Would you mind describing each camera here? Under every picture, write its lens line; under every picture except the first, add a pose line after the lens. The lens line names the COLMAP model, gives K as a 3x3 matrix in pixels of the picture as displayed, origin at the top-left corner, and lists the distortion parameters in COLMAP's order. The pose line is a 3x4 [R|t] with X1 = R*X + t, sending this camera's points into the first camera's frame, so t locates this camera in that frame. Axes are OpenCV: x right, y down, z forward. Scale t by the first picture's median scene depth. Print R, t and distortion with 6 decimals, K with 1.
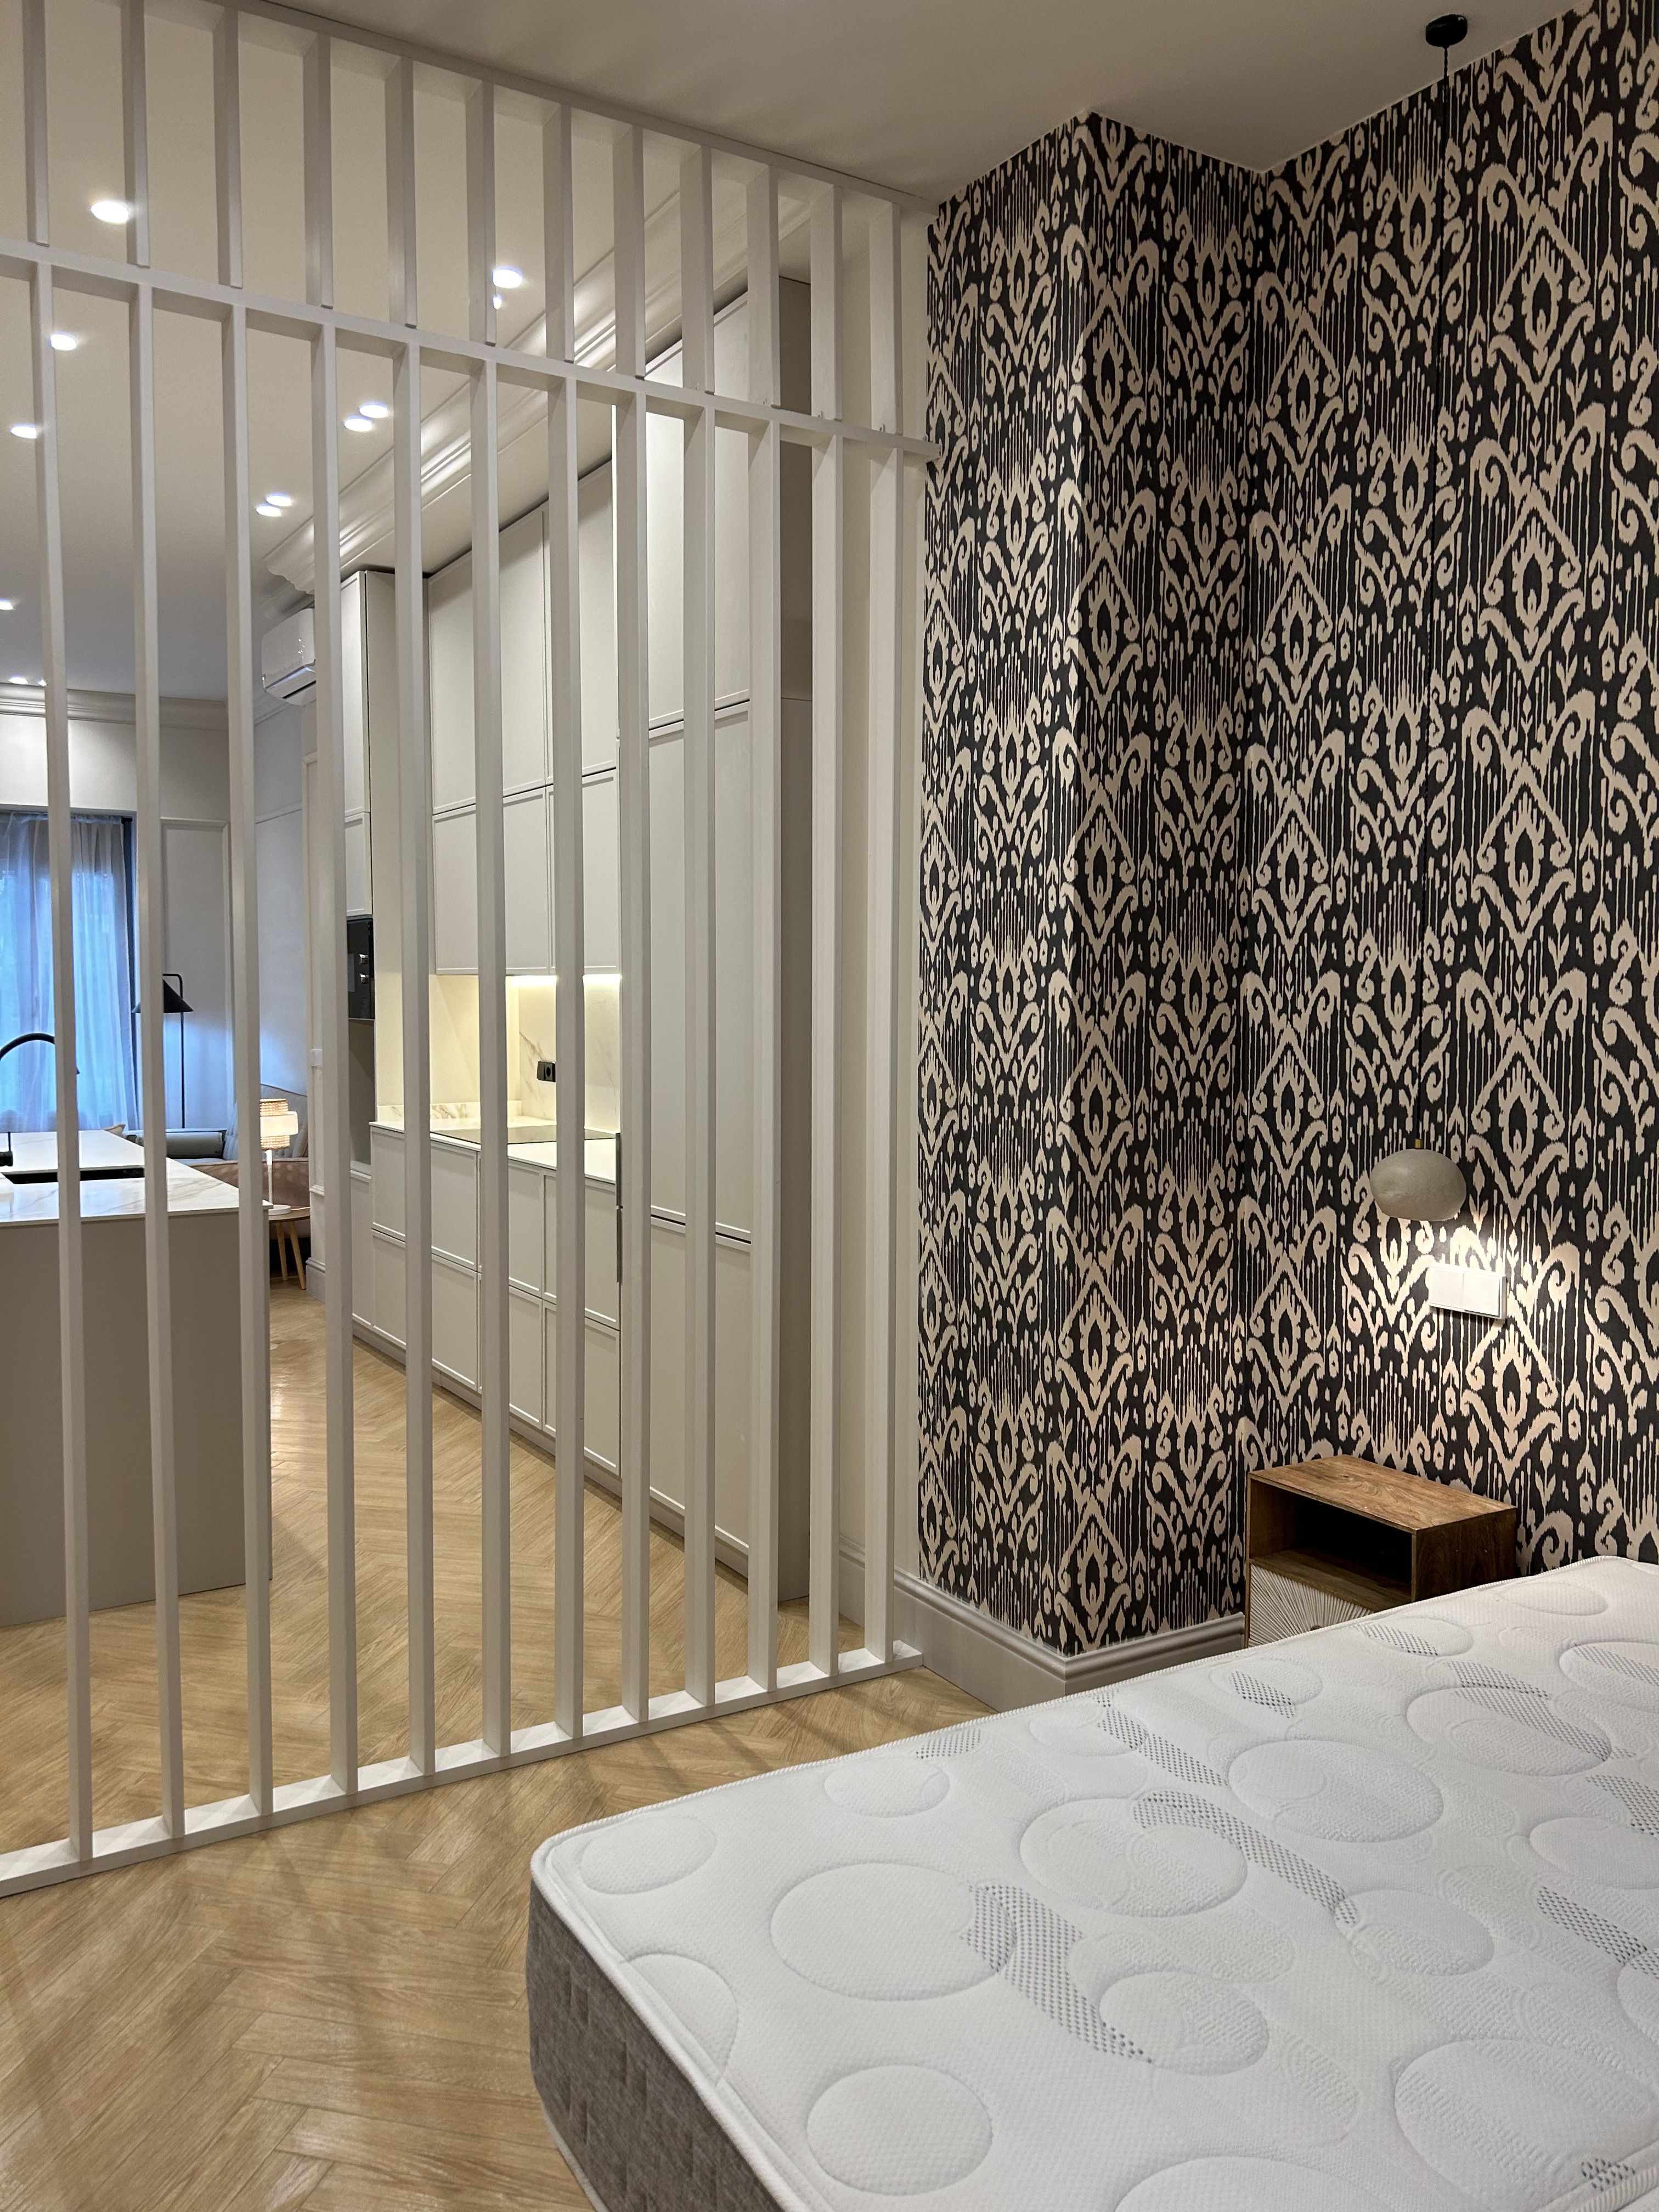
lens RADIAL K [[1690.0, 0, 804.5], [0, 1690.0, 1108.0], [0, 0, 1]] dist [0.047308, -0.027314]
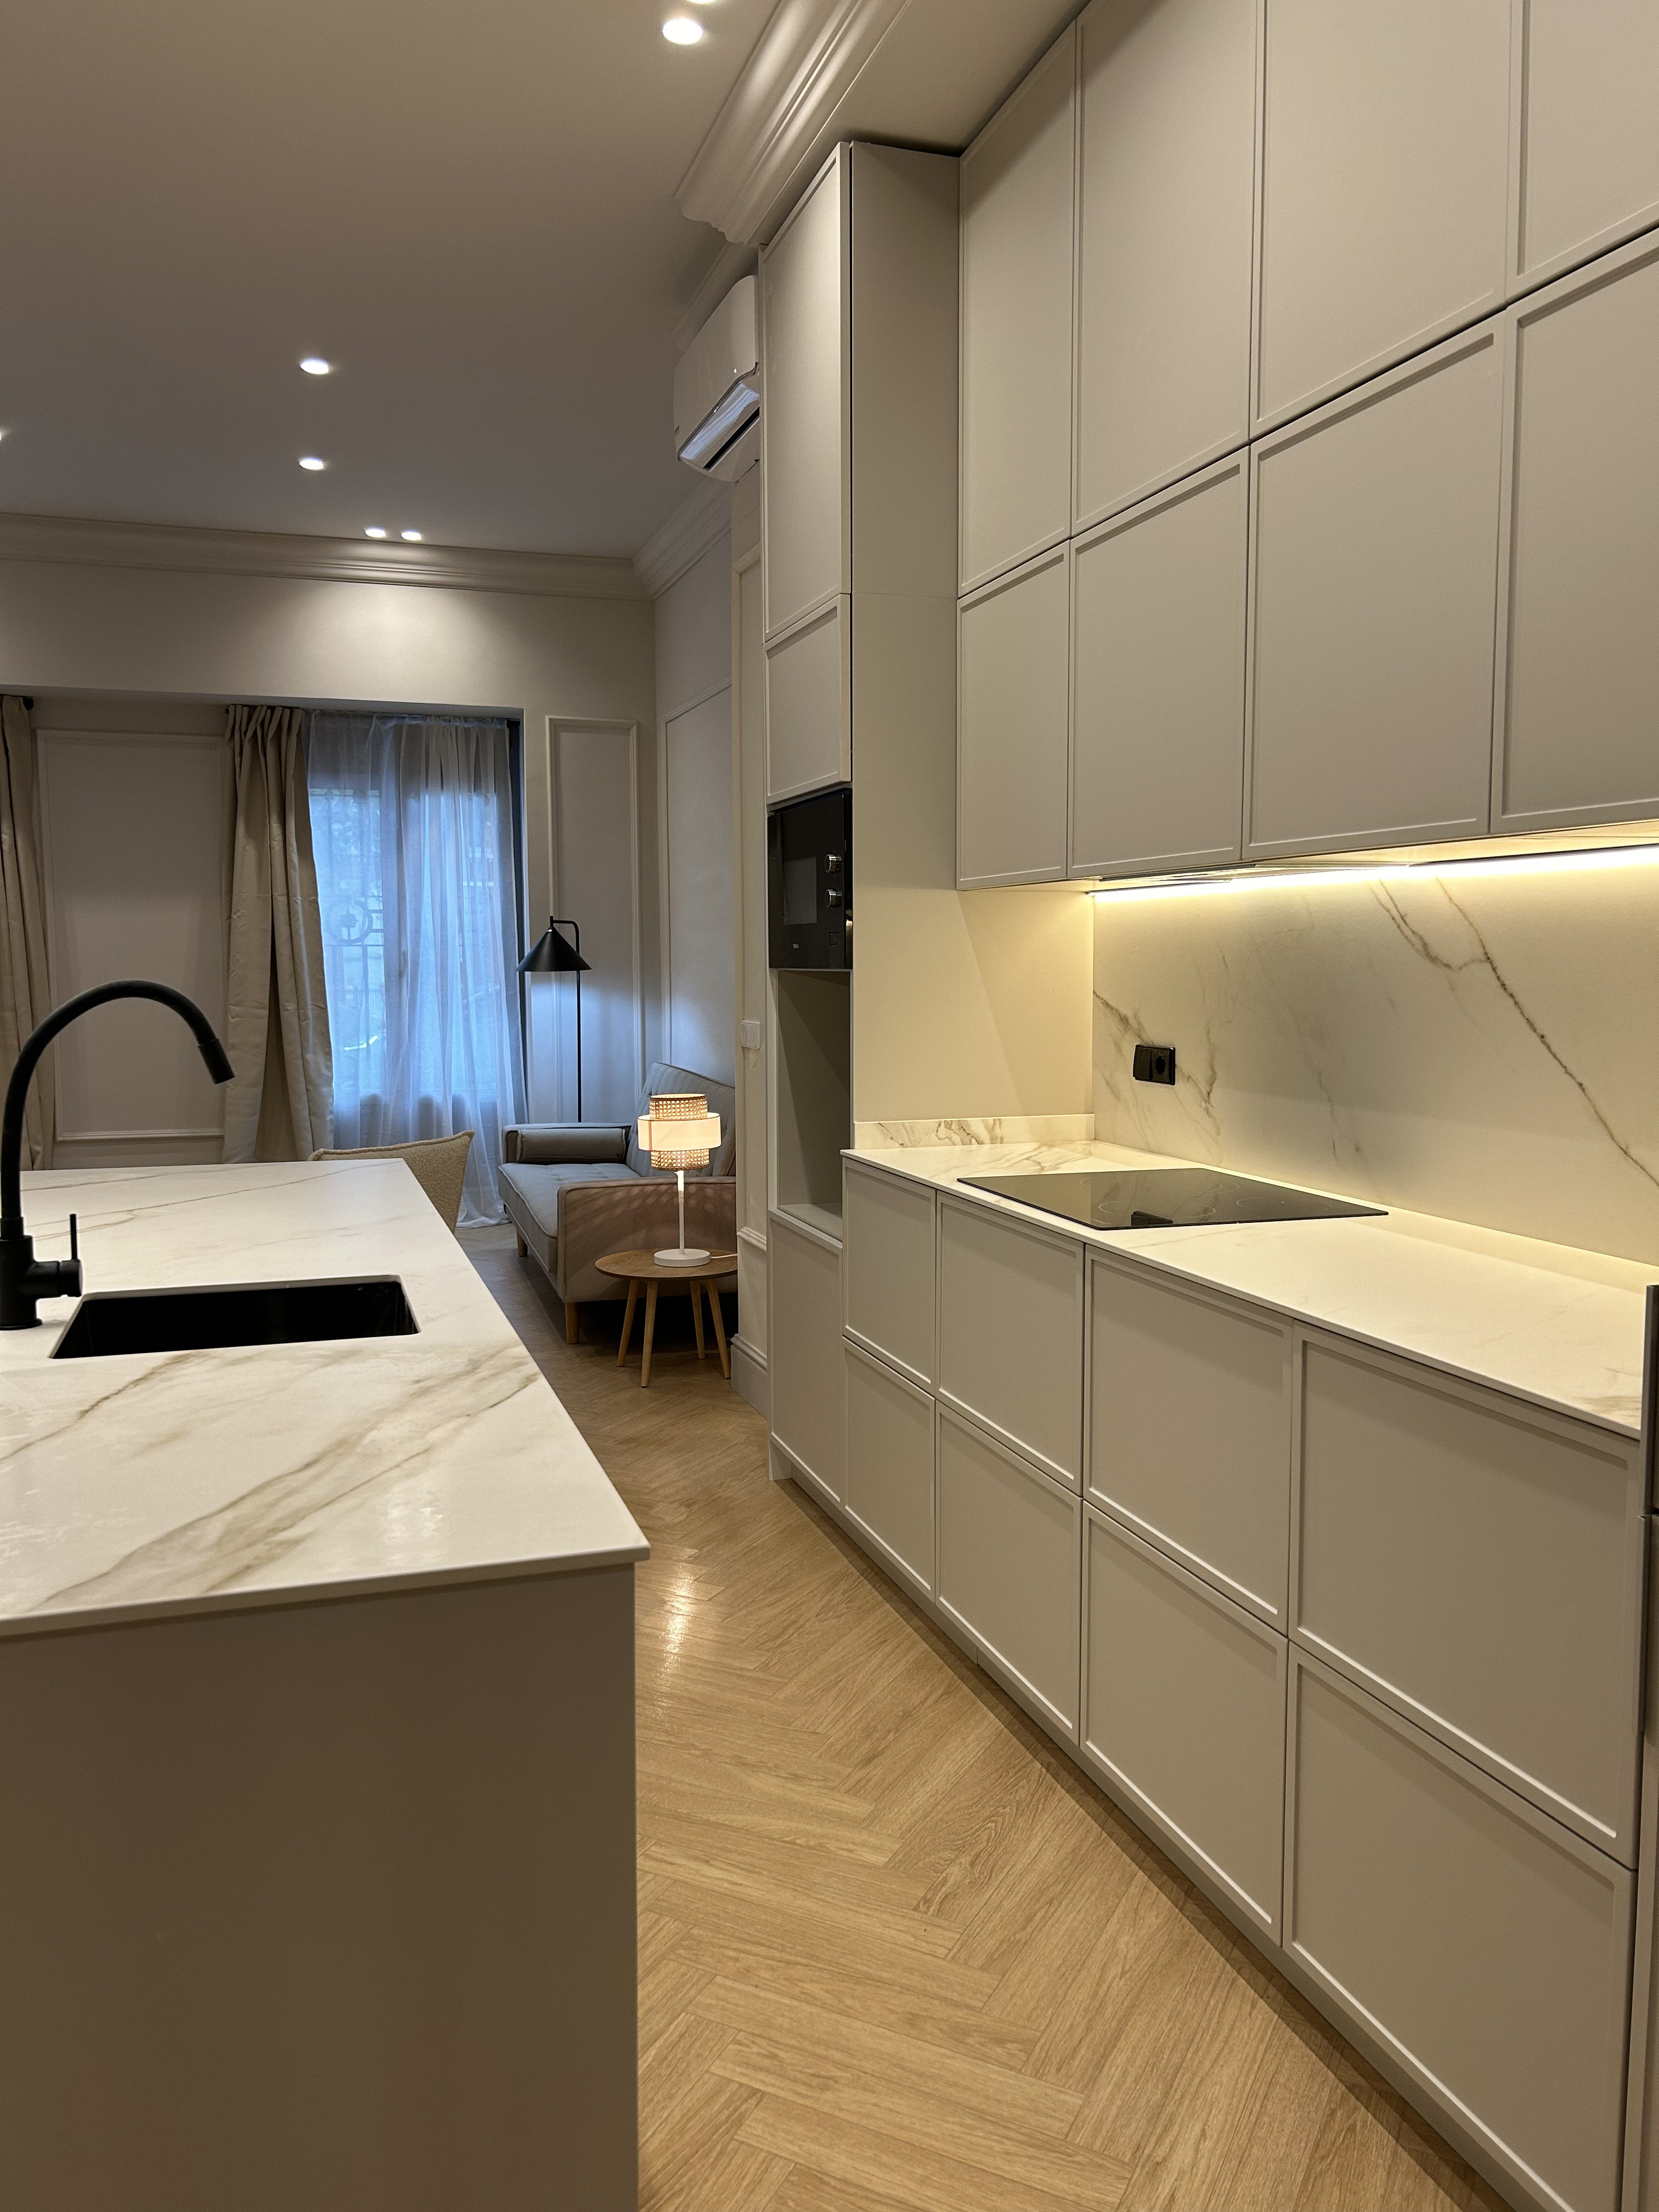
lens RADIAL K [[1682.7, 0, 830.0], [0, 1682.7, 1100.0], [0, 0, 1]] dist [0.092773, -0.151147]
pose [[0.974675, 0.013607, -0.223211, -0.106529], [-0.011176, 0.999864, 0.012150, -0.011192], [0.223346, -0.009348, 0.974694, 0.355232]]
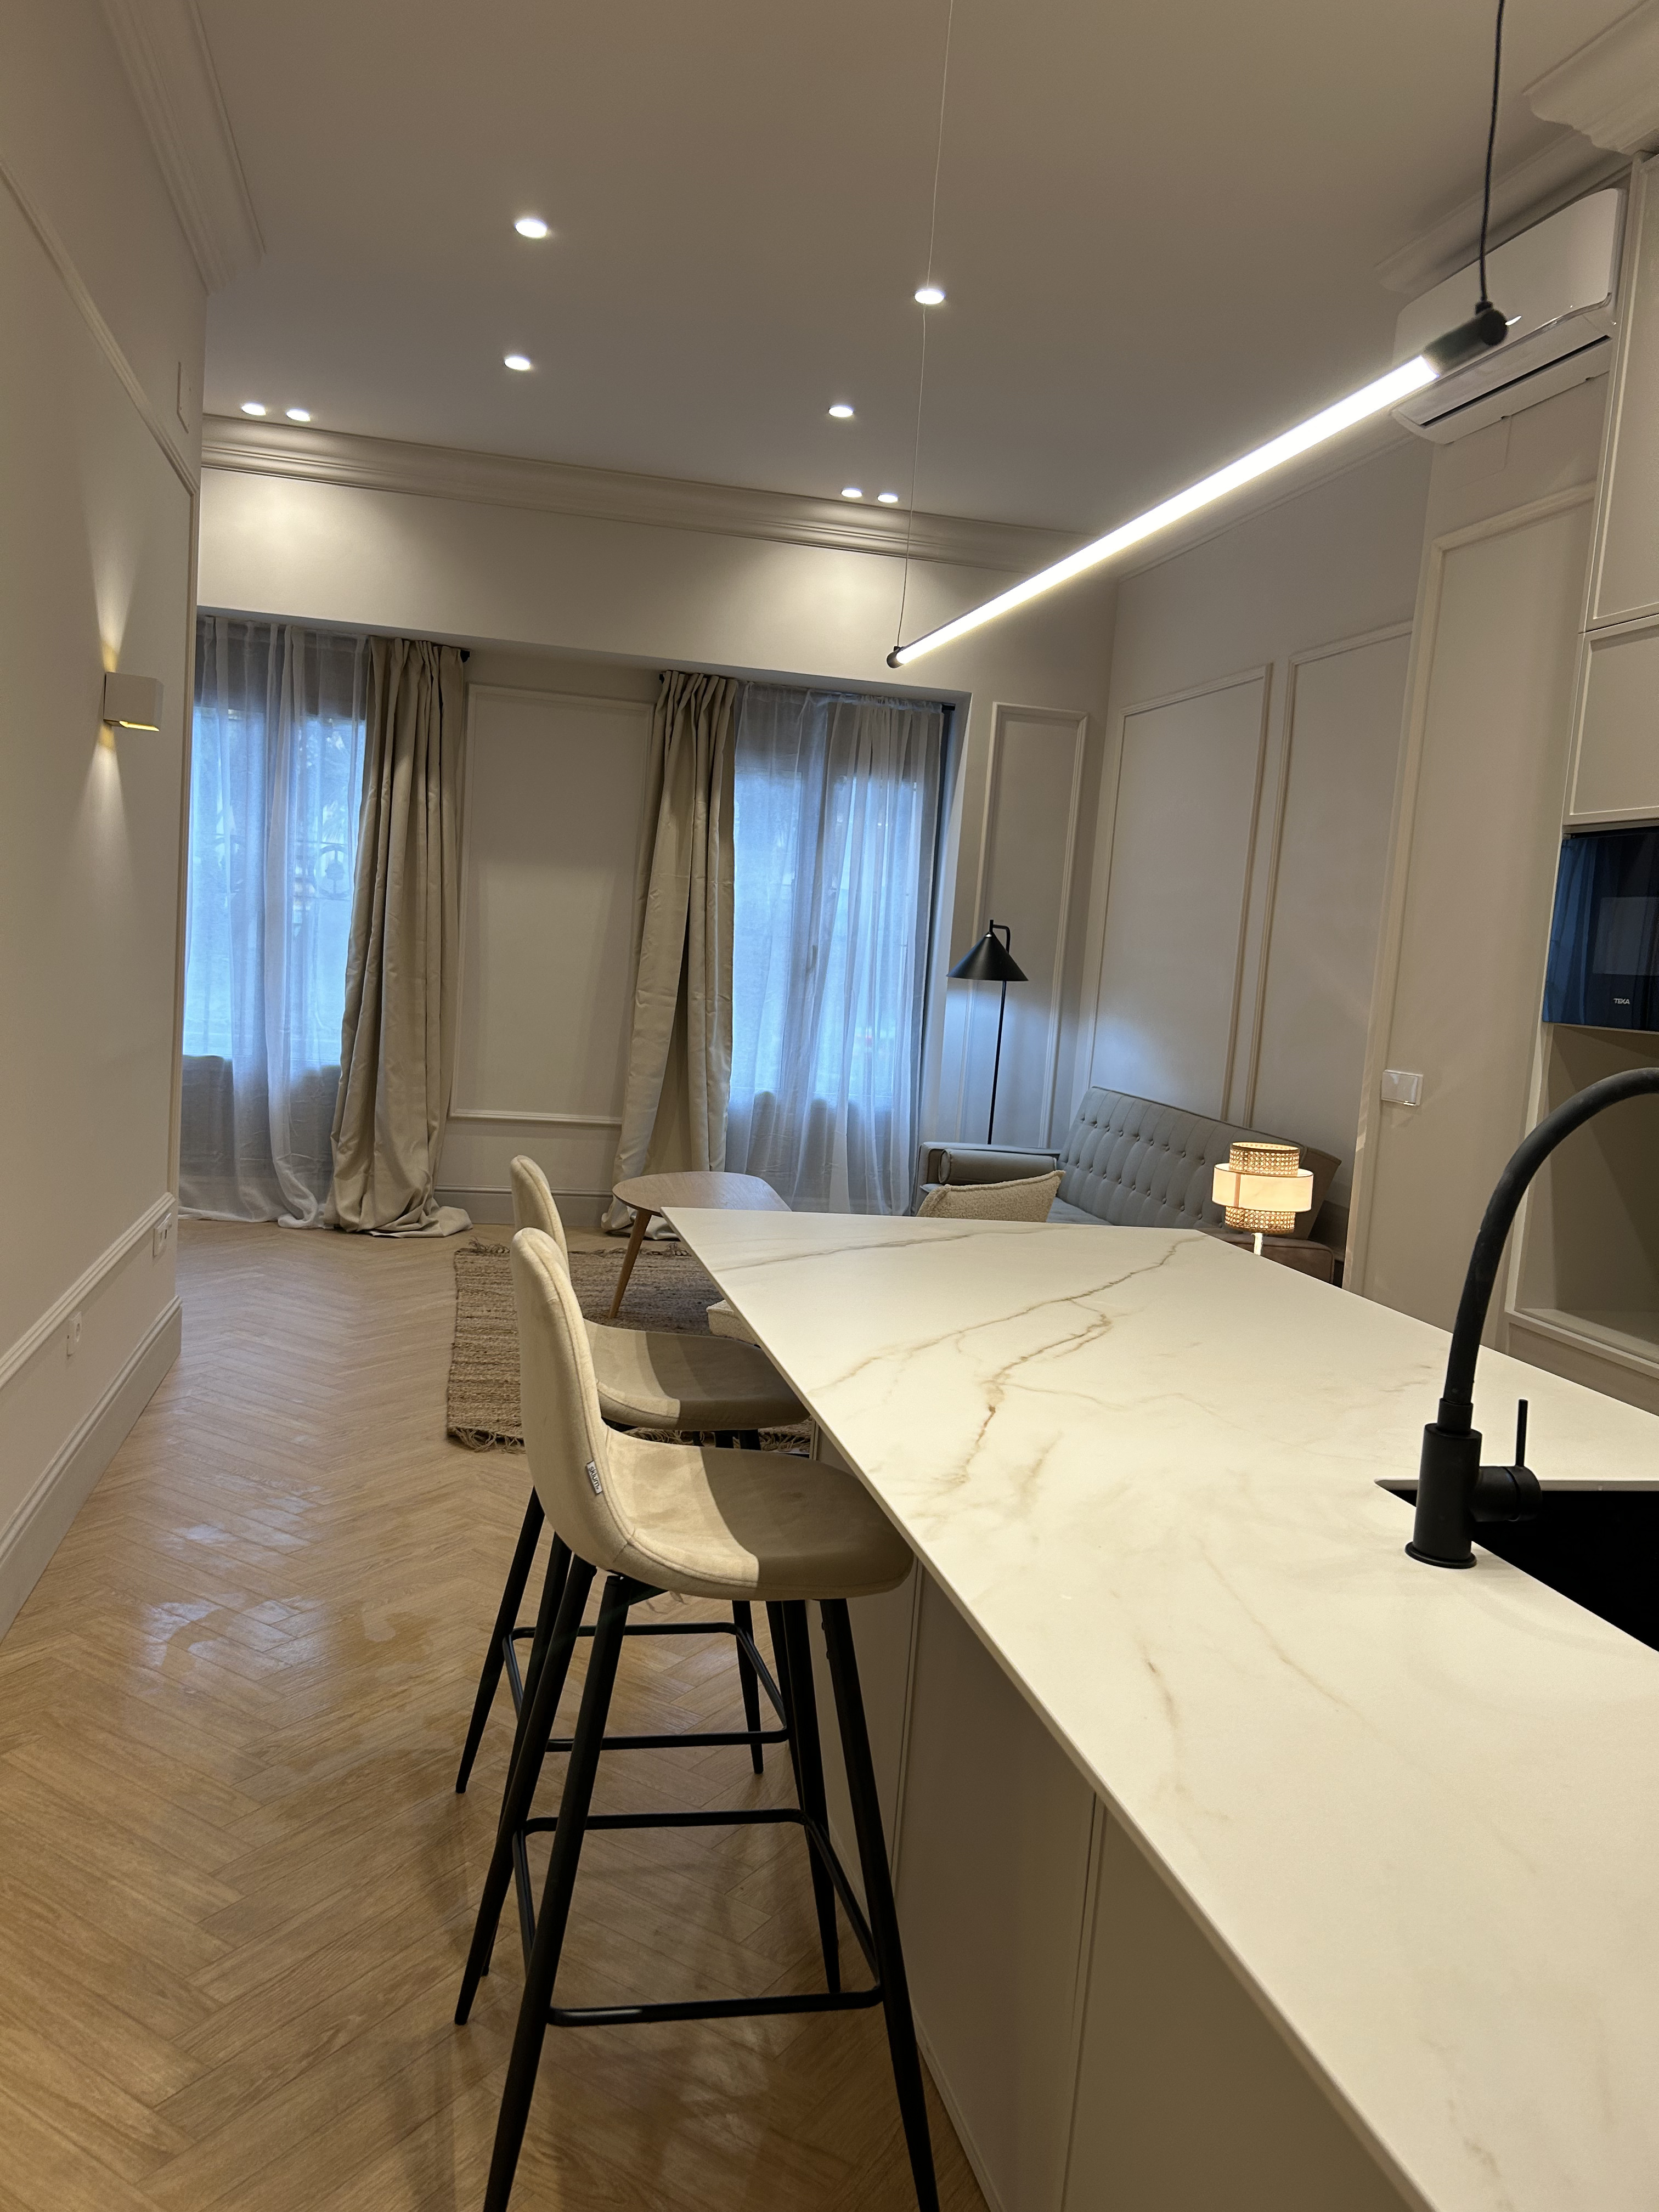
lens RADIAL K [[1679.6, 0, 812.9], [0, 1679.6, 1107.8], [0, 0, 1]] dist [0.075888, -0.071124]
pose [[0.948438, 0.097909, -0.301460, -0.279559], [-0.095074, 0.995178, 0.024099, -0.016547], [0.302366, 0.005804, 0.953174, 0.386719]]
